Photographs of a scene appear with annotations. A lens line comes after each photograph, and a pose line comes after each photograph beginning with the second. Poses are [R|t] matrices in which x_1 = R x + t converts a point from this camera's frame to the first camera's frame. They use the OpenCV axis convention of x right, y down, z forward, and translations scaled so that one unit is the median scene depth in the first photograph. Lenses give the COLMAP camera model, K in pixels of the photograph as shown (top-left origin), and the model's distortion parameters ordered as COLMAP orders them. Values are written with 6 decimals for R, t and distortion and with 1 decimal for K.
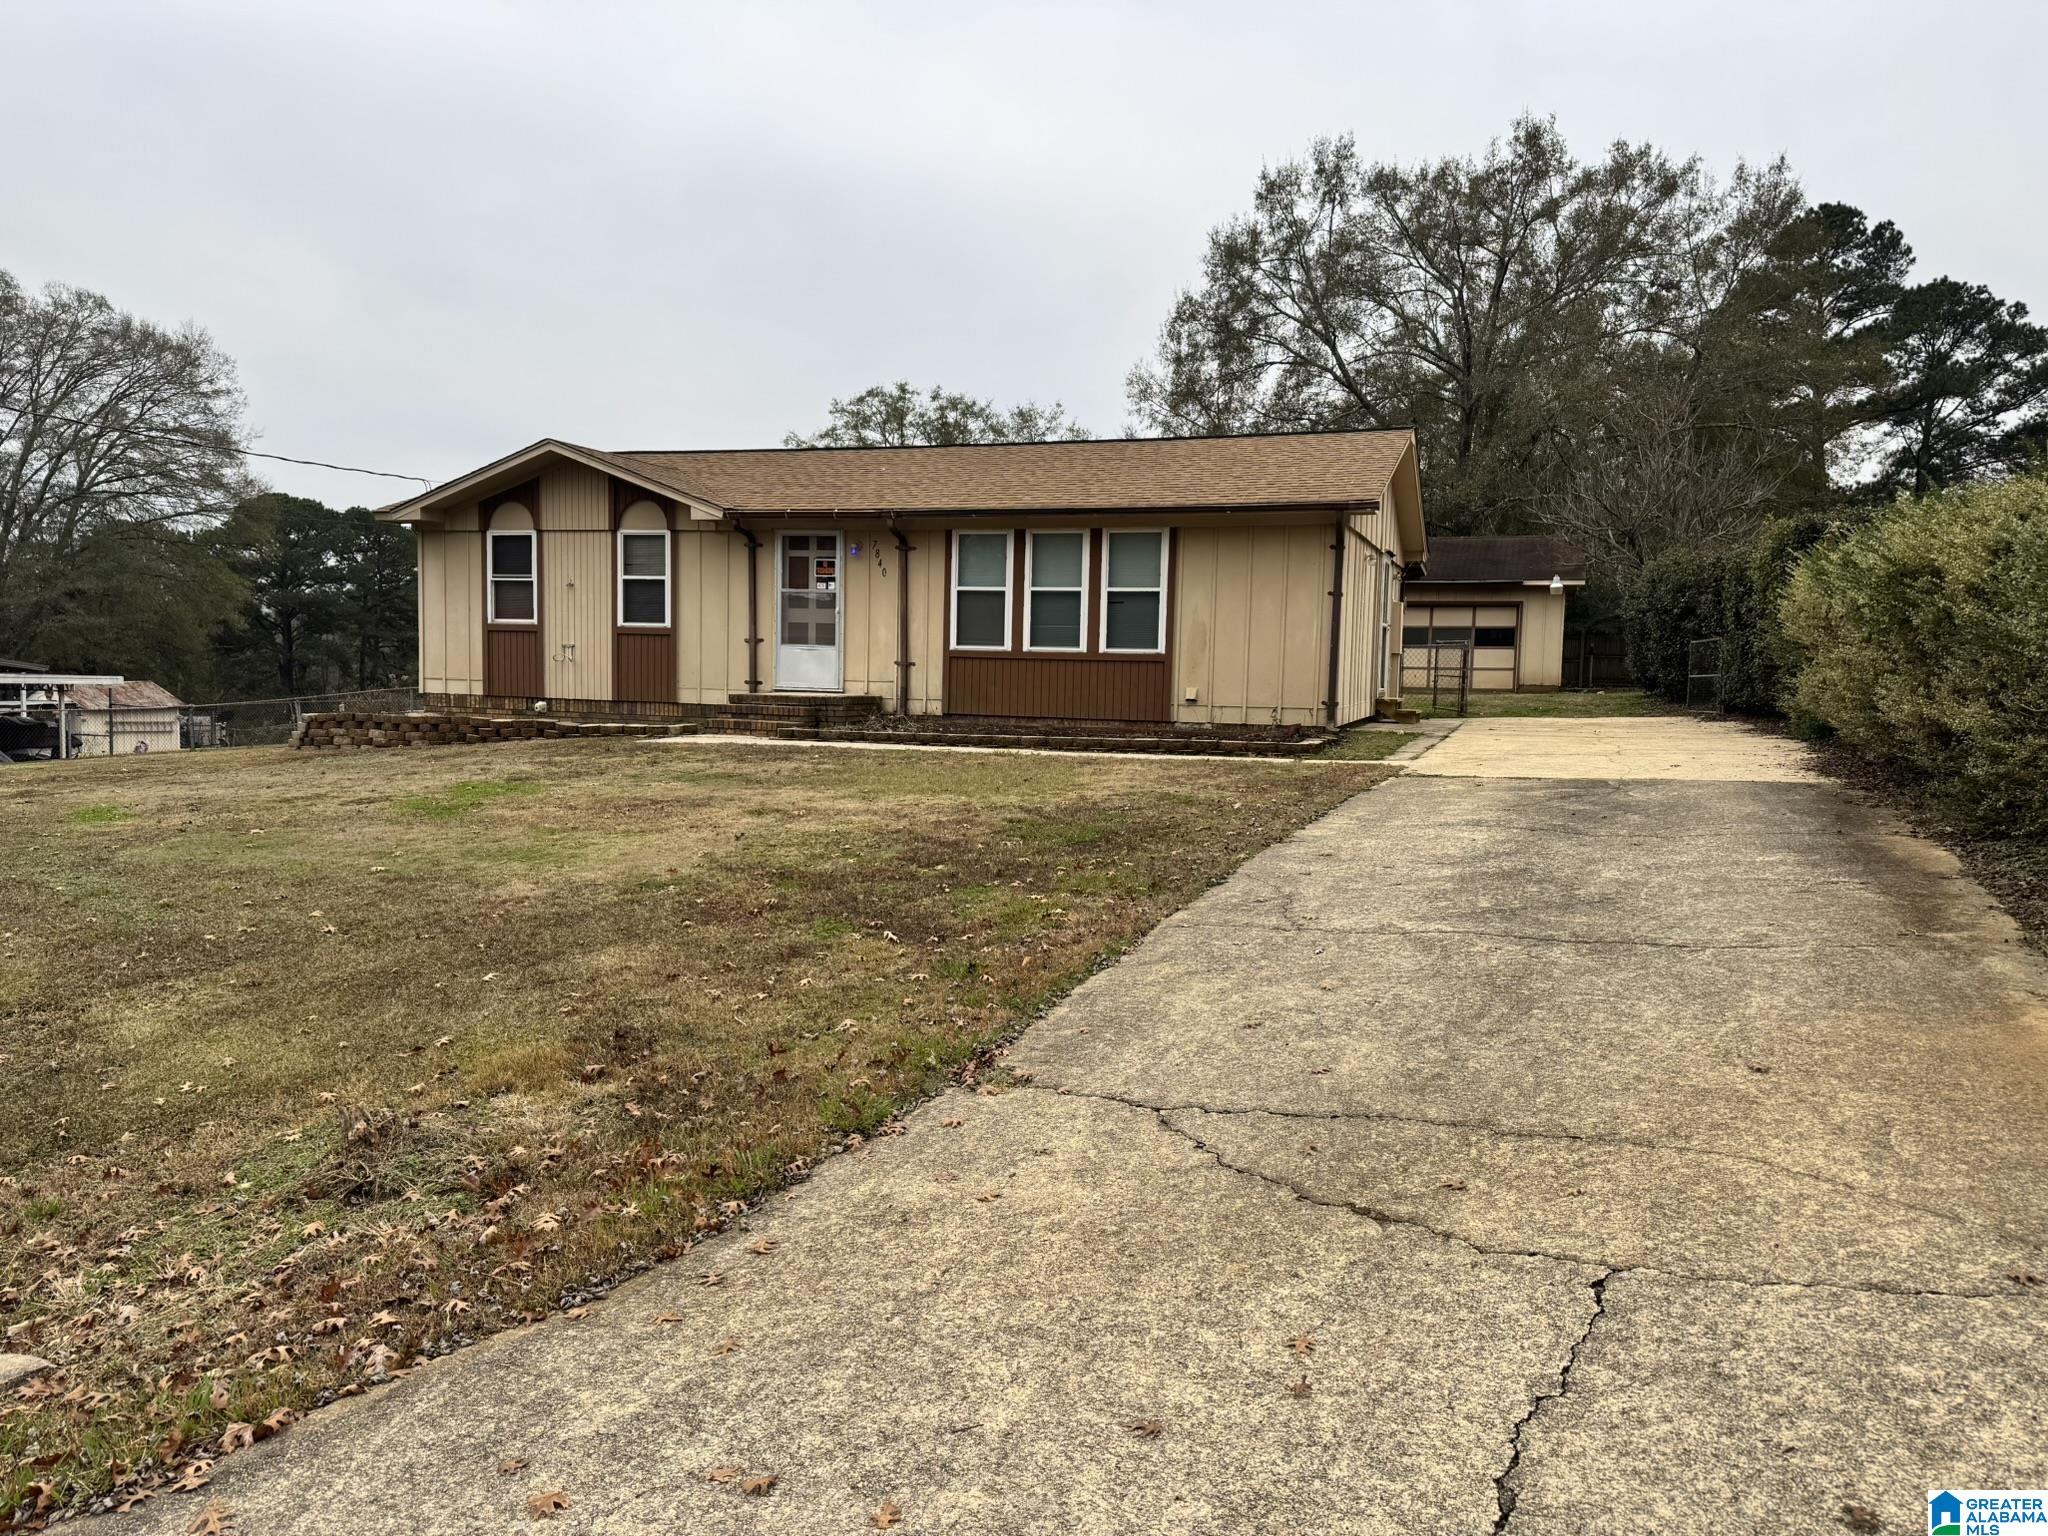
lens RADIAL K [[1435.4, 0, 1028.6], [0, 1435.4, 769.1], [0, 0, 1]] dist [0.048482, -0.054988]
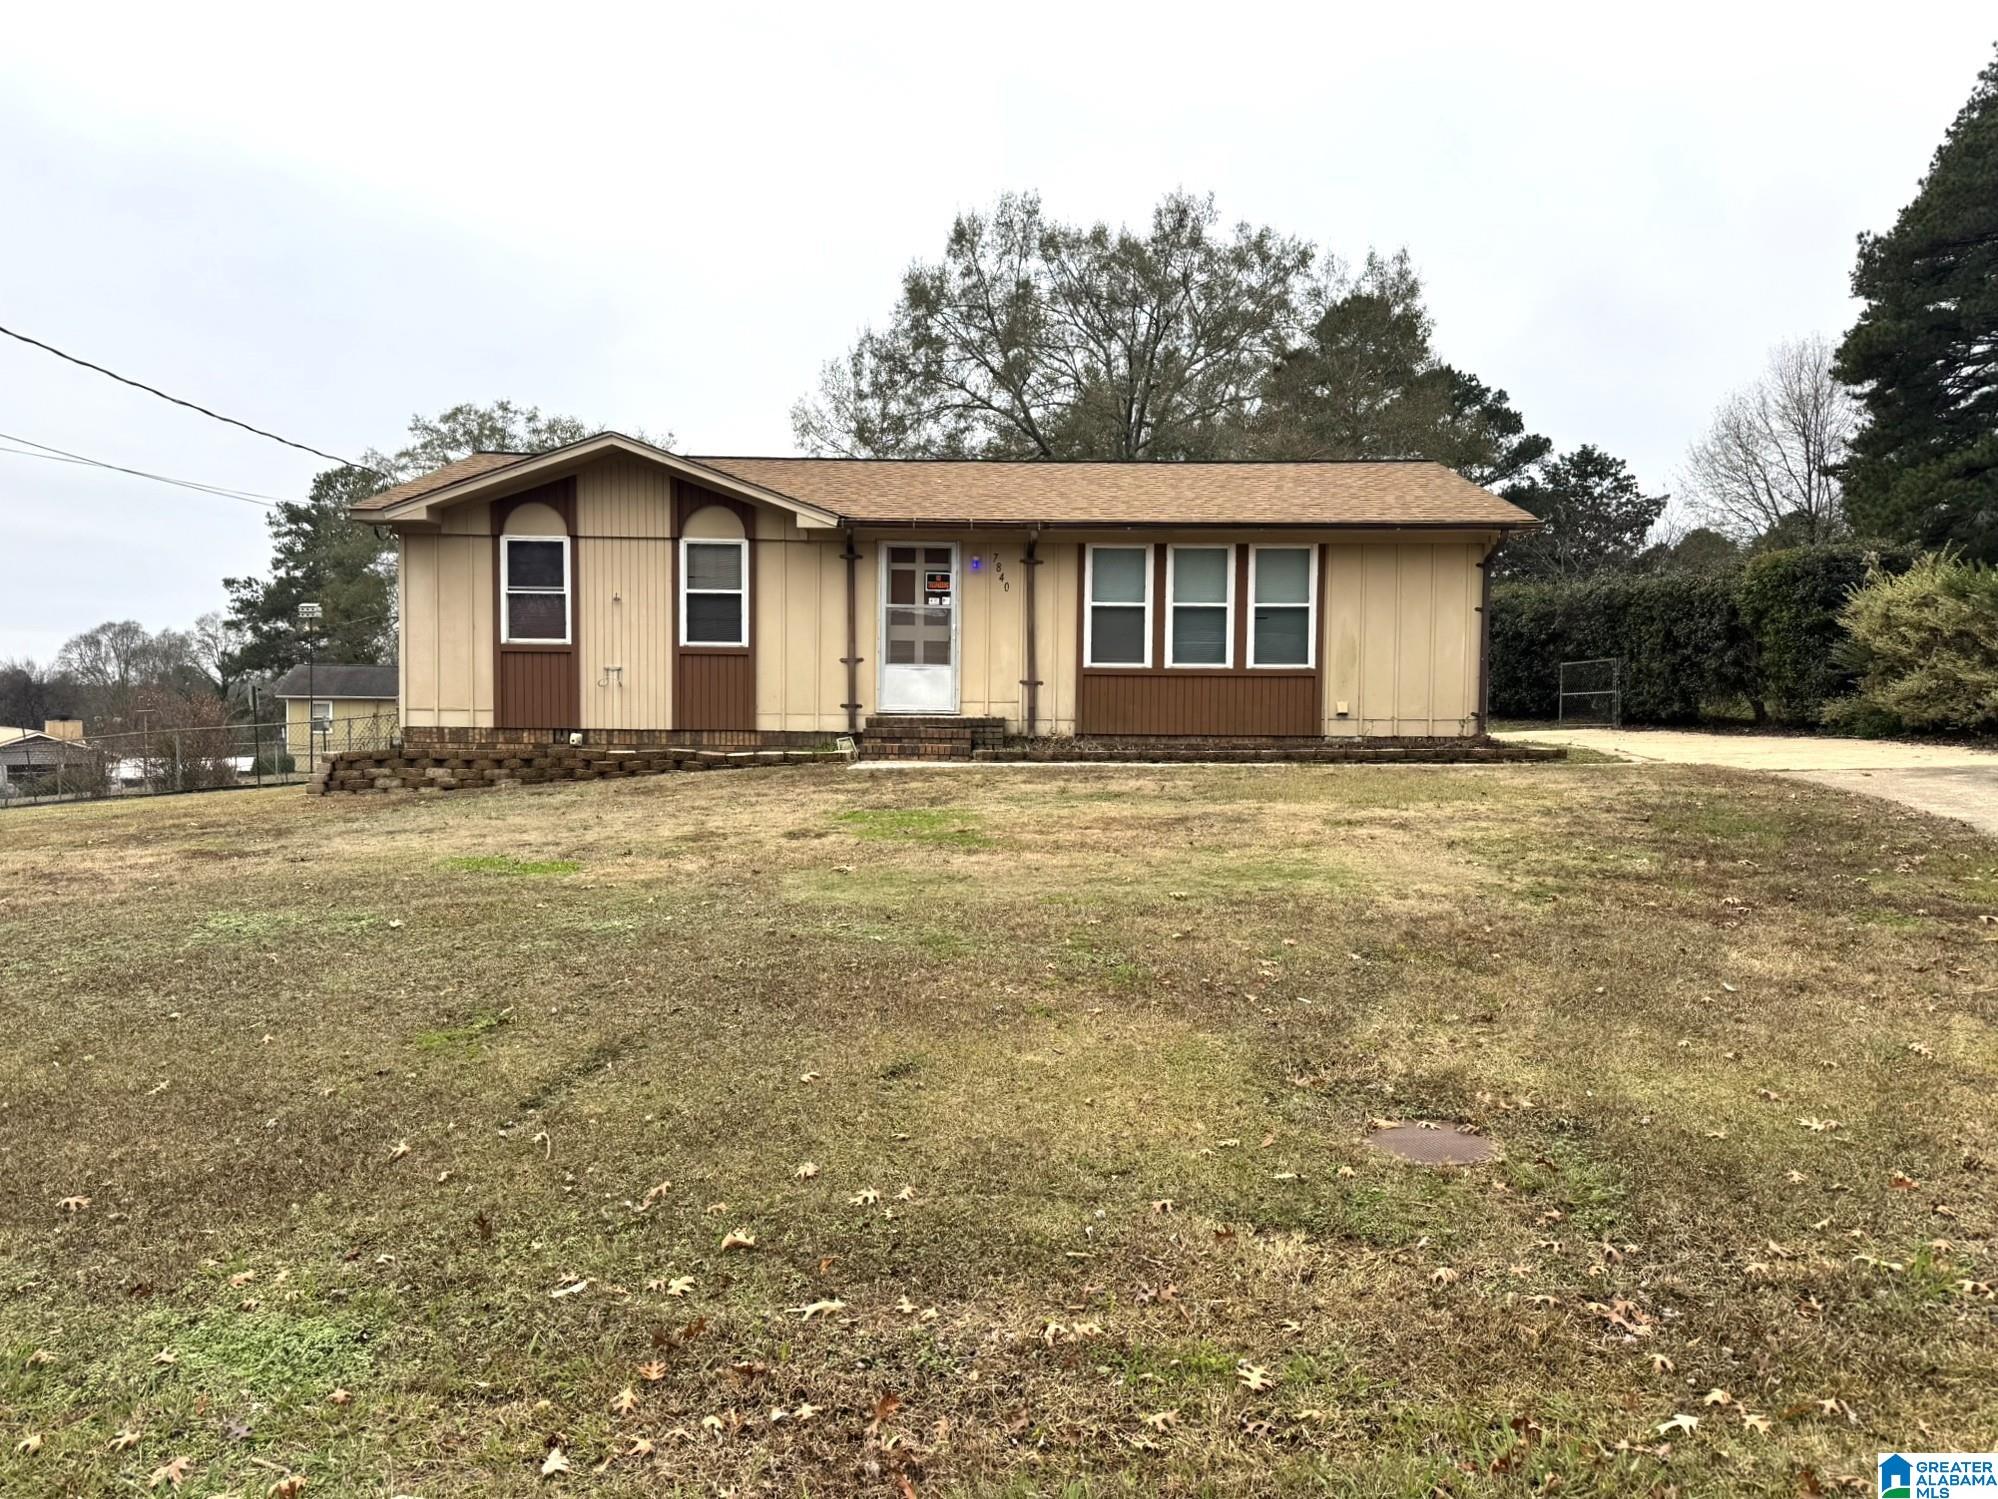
lens RADIAL K [[1417.0, 0, 992.8], [0, 1417.0, 748.8], [0, 0, 1]] dist [0.099904, -0.135943]
pose [[0.946628, -0.024033, 0.321431, -0.409808], [0.037823, 0.998609, -0.036727, 0.003906], [-0.320101, 0.046924, 0.946221, 0.118919]]
